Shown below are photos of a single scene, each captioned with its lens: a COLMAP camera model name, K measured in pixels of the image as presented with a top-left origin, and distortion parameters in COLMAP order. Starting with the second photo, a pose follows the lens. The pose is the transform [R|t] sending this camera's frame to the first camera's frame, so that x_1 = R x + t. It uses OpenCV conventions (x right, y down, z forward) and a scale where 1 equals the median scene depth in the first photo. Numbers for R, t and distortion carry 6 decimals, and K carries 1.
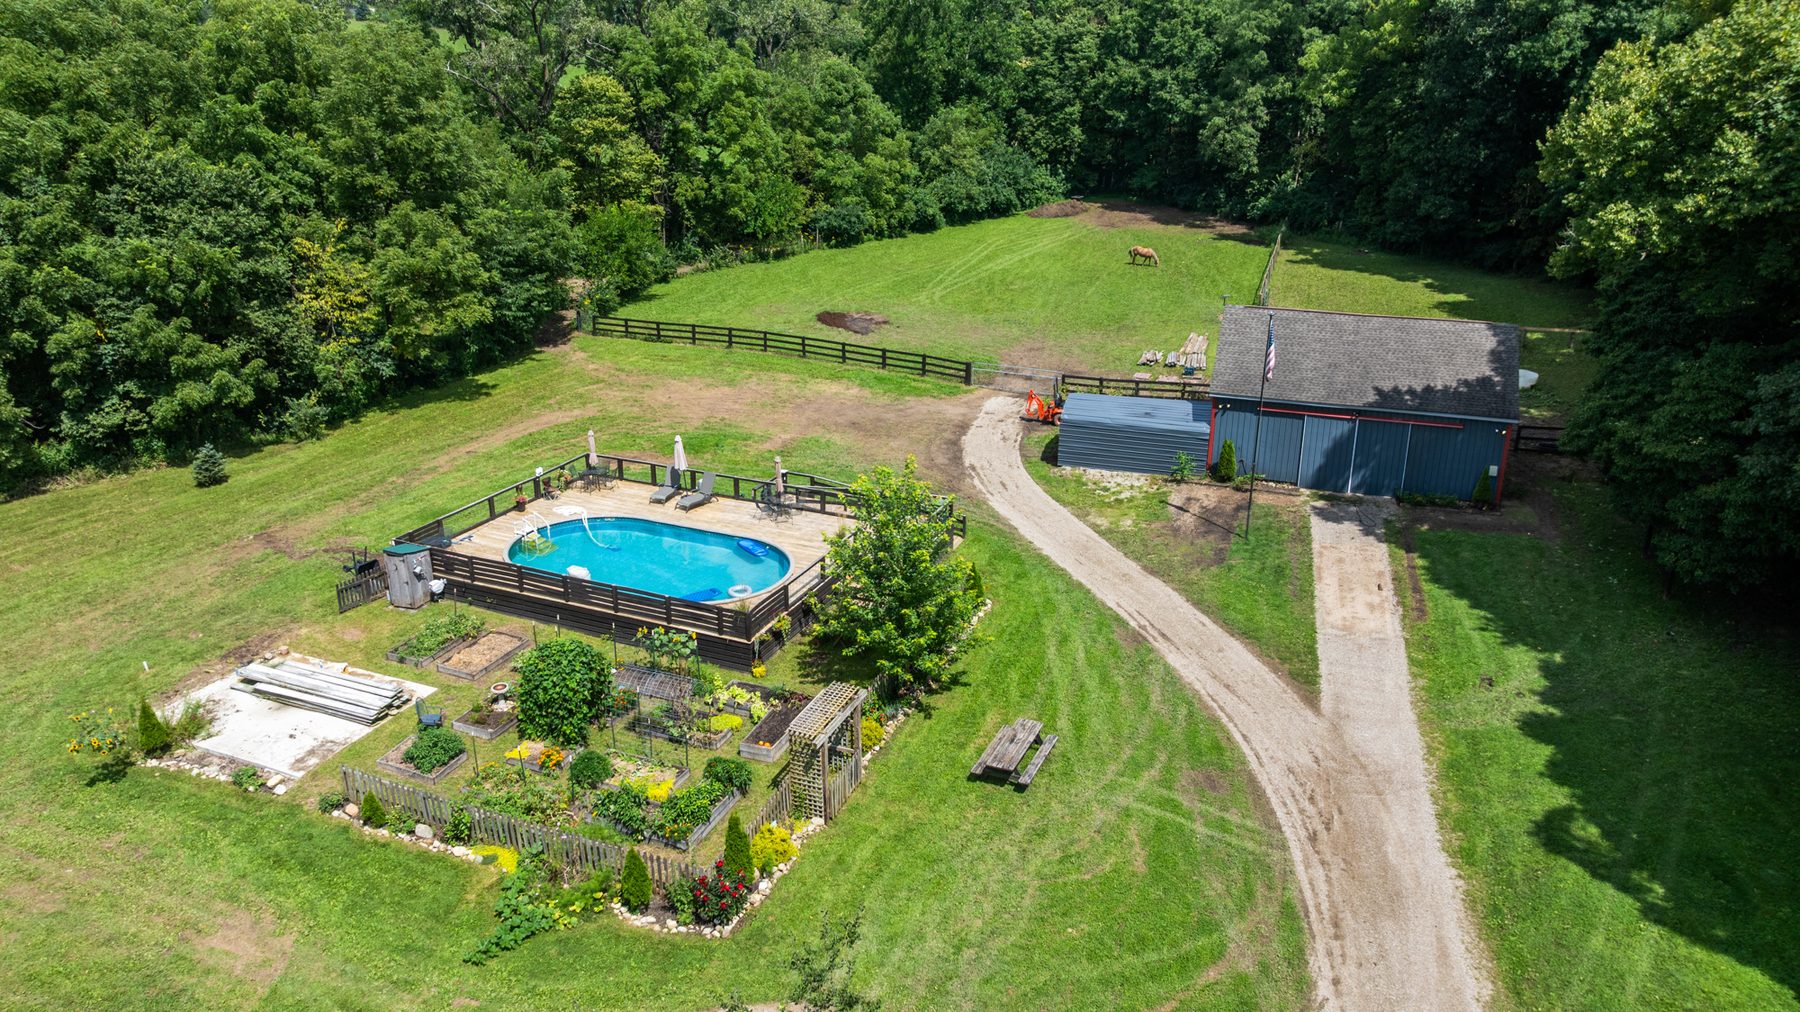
lens RADIAL K [[1262.7, 0, 909.6], [0, 1262.7, 507.6], [0, 0, 1]] dist [-0.018207, -0.005748]
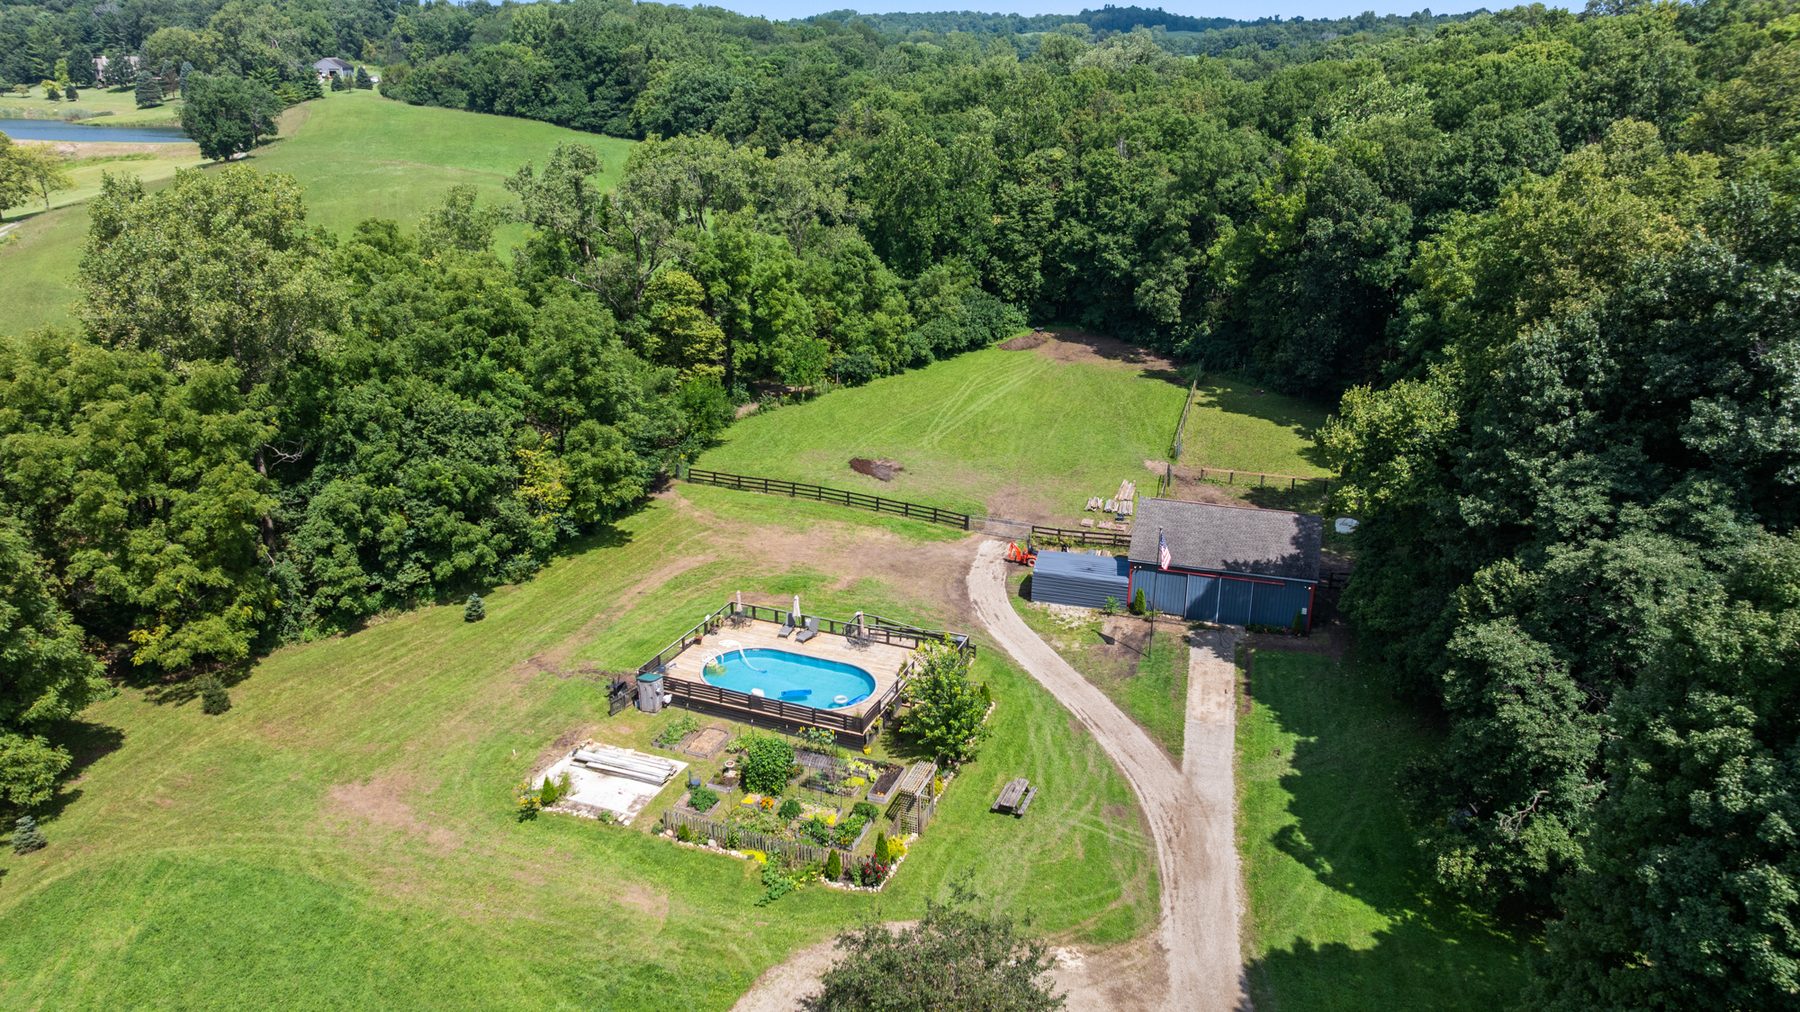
lens RADIAL K [[1262.7, 0, 909.6], [0, 1262.7, 507.6], [0, 0, 1]] dist [-0.018207, -0.005748]
pose [[0.999452, -0.004364, 0.032803, -0.075435], [0.004785, 0.999907, -0.012753, -0.121338], [-0.032745, 0.012903, 0.999380, -0.497653]]
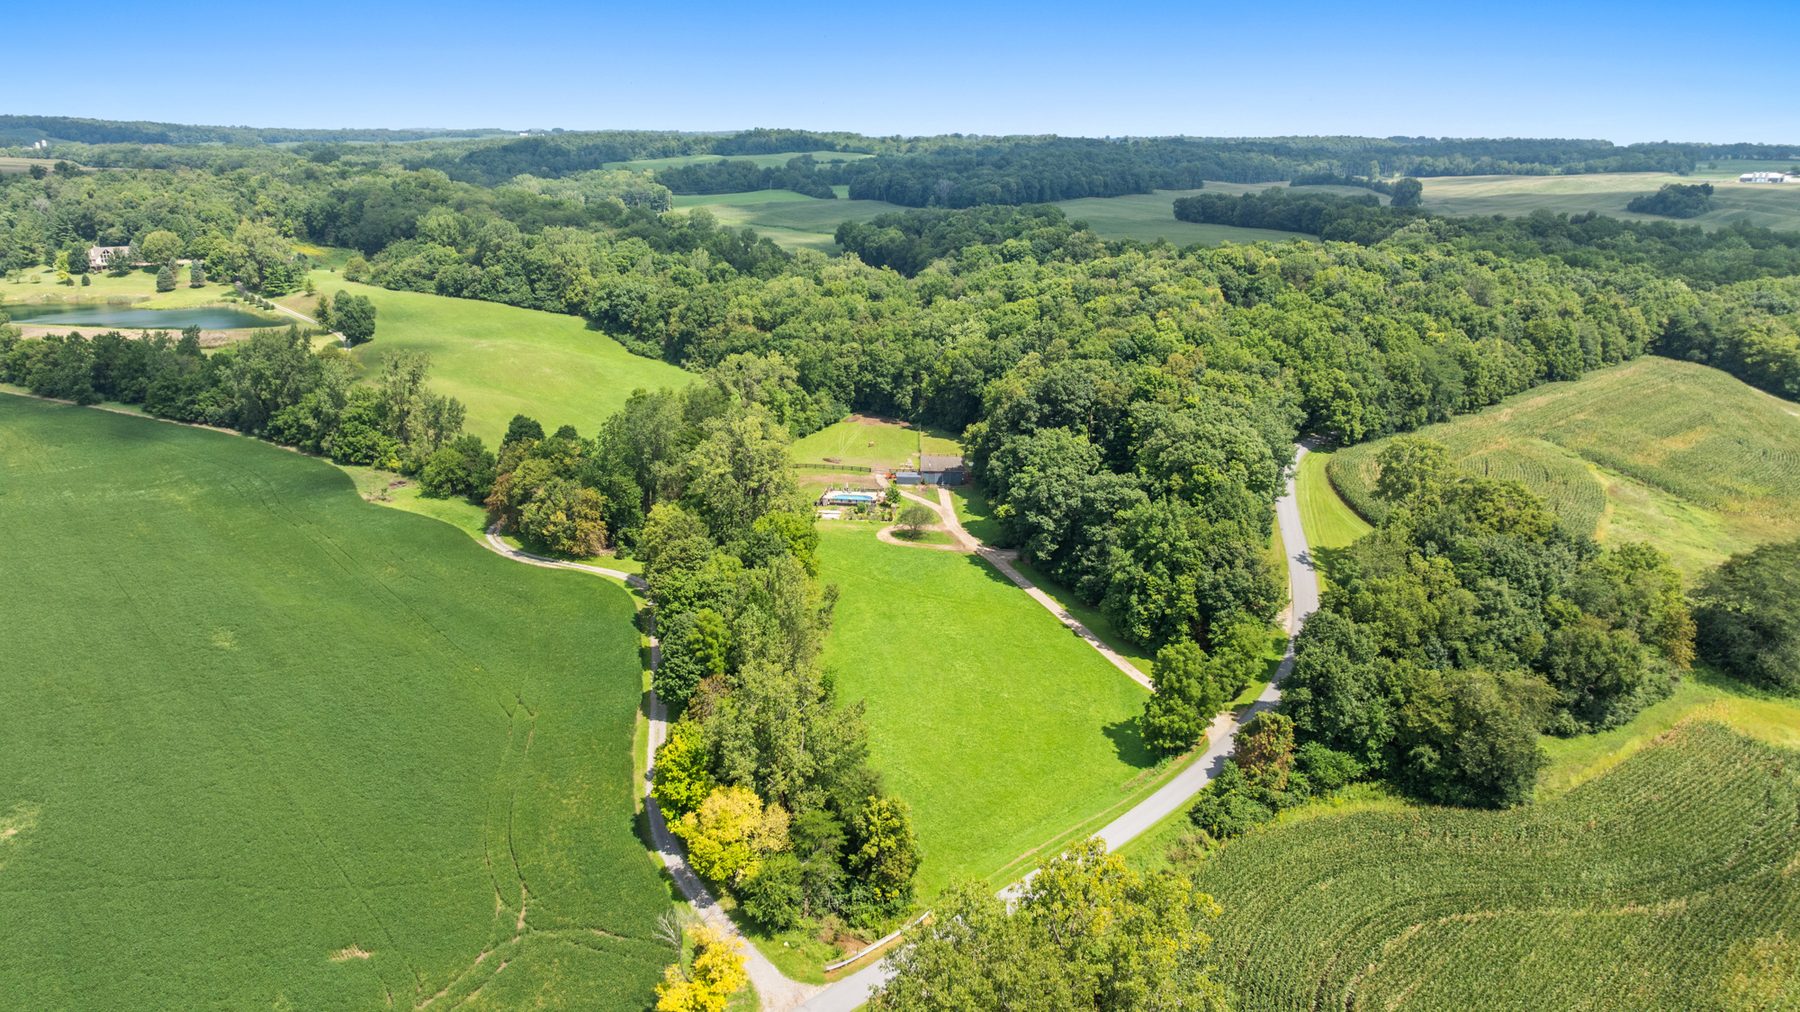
lens RADIAL K [[1266.8, 0, 909.9], [0, 1266.8, 496.4], [0, 0, 1]] dist [0.008963, -0.090322]
pose [[0.950734, -0.075060, 0.300785, -1.547746], [0.098860, 0.992997, -0.064681, 0.395828], [-0.293824, 0.091230, 0.951496, -4.482224]]
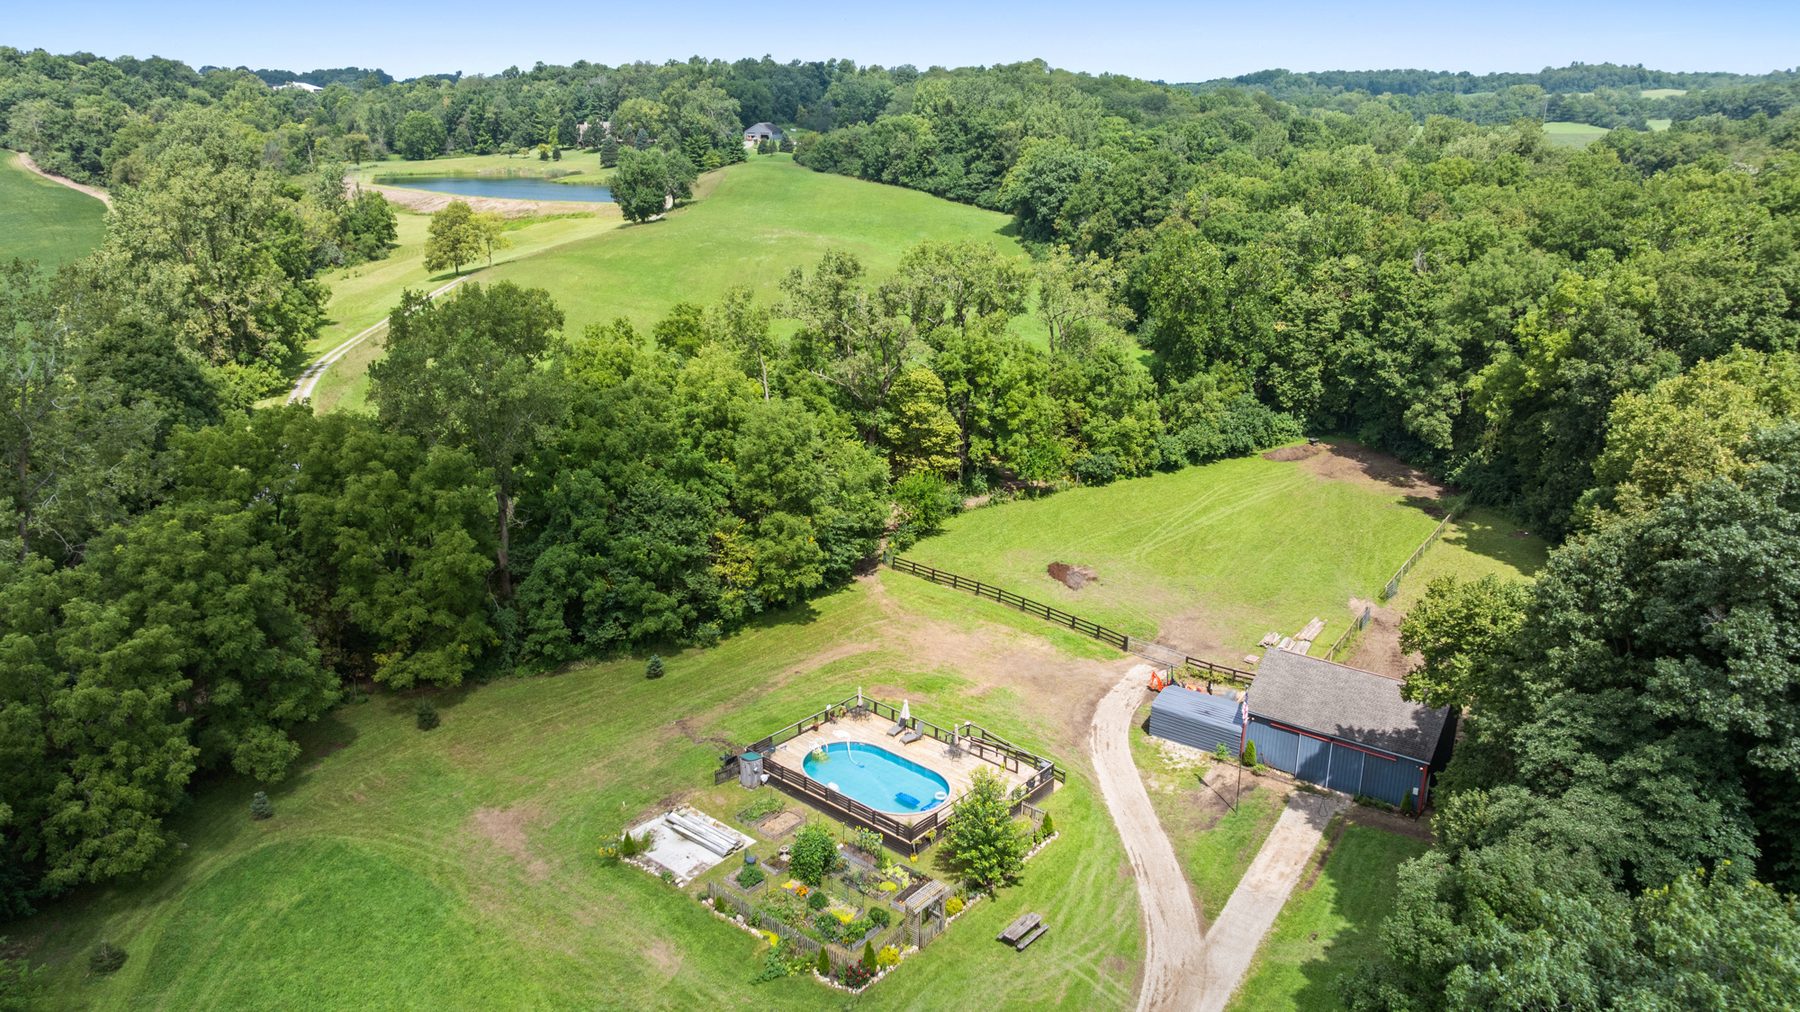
lens RADIAL K [[1266.8, 0, 909.9], [0, 1266.8, 496.4], [0, 0, 1]] dist [0.008963, -0.090322]
pose [[0.956433, 0.094576, -0.276210, 0.226554], [-0.110576, 0.992941, -0.042903, -0.213298], [0.270203, 0.071576, 0.960139, -0.565985]]
